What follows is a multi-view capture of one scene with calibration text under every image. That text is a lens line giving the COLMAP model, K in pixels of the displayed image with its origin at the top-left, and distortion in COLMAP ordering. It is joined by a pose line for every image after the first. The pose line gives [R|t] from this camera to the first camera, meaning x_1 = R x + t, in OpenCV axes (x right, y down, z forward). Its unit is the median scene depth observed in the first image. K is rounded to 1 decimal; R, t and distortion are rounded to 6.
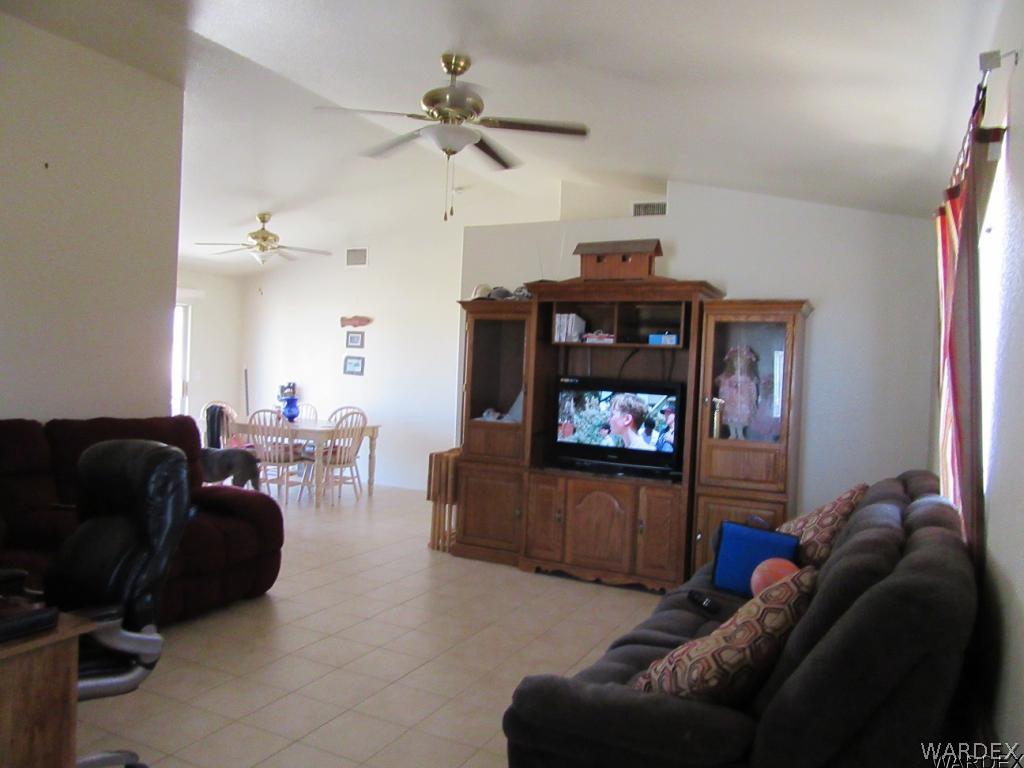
lens RADIAL K [[749.7, 0, 507.4], [0, 749.7, 382.0], [0, 0, 1]] dist [-0.003676, 0.001356]
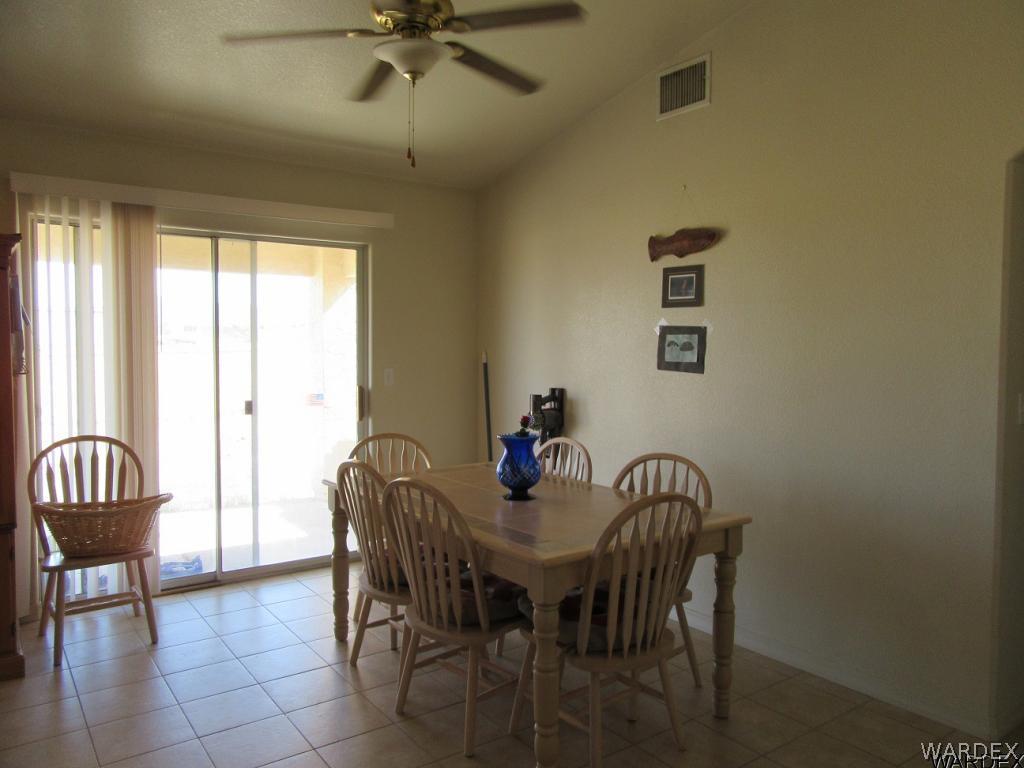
lens RADIAL K [[749.7, 0, 503.8], [0, 749.7, 380.3], [0, 0, 1]] dist [-0.003676, 0.001356]
pose [[0.884891, -0.012383, -0.465634, -0.097654], [0.019579, 0.999752, 0.010621, -0.010732], [0.465387, -0.018516, 0.884914, 0.584508]]
